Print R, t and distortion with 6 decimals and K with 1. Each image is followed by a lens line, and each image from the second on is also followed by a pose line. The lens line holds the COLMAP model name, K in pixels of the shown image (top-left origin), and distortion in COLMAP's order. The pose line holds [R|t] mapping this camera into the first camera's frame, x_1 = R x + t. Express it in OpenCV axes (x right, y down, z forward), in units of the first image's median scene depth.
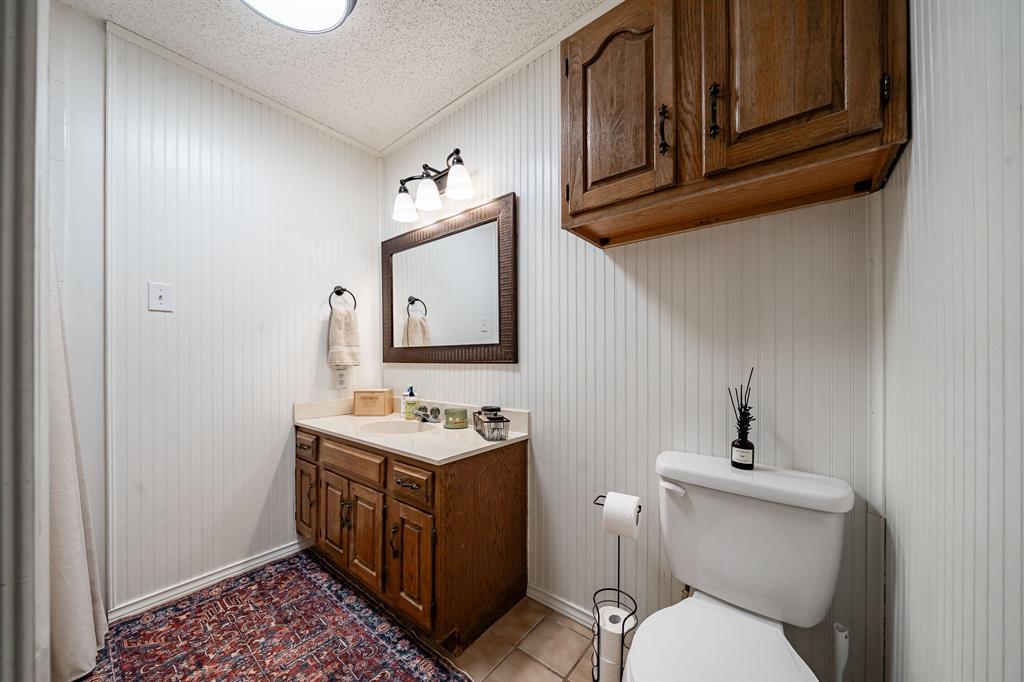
lens RADIAL K [[351.4, 0, 510.7], [0, 351.4, 347.5], [0, 0, 1]] dist [-0.000289, -0.000004]
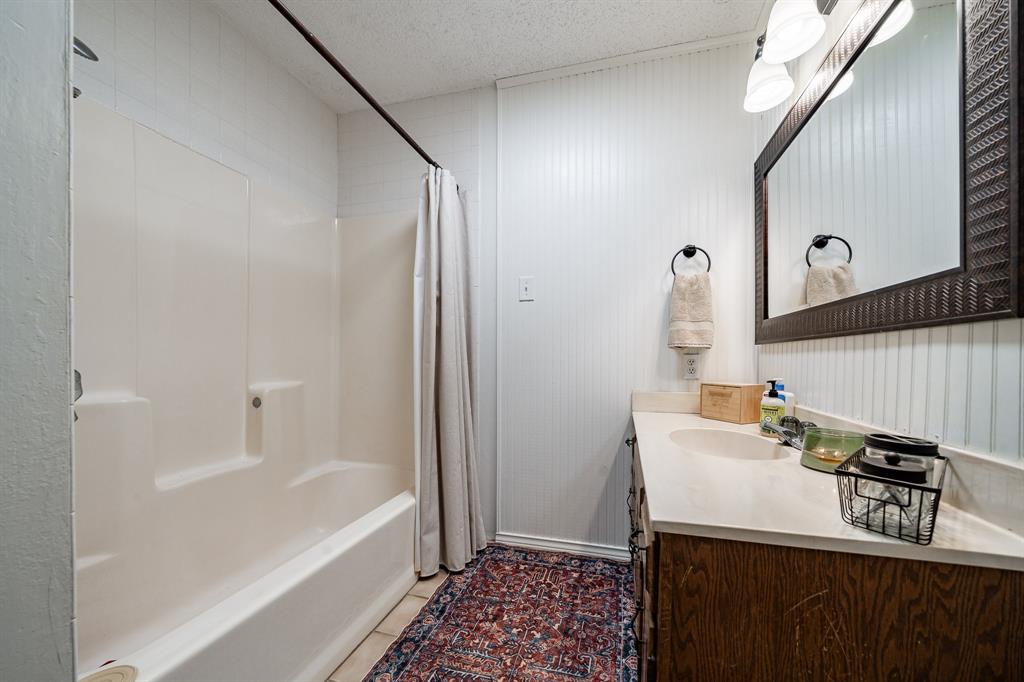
lens RADIAL K [[367.0, 0, 533.9], [0, 367.0, 359.0], [0, 0, 1]] dist [-0.001423, -0.000045]
pose [[0.419574, 0.005660, -0.907703, 0.123642], [0.025422, 0.999515, 0.017984, 0.064892], [0.907365, -0.030621, 0.419227, 0.462592]]
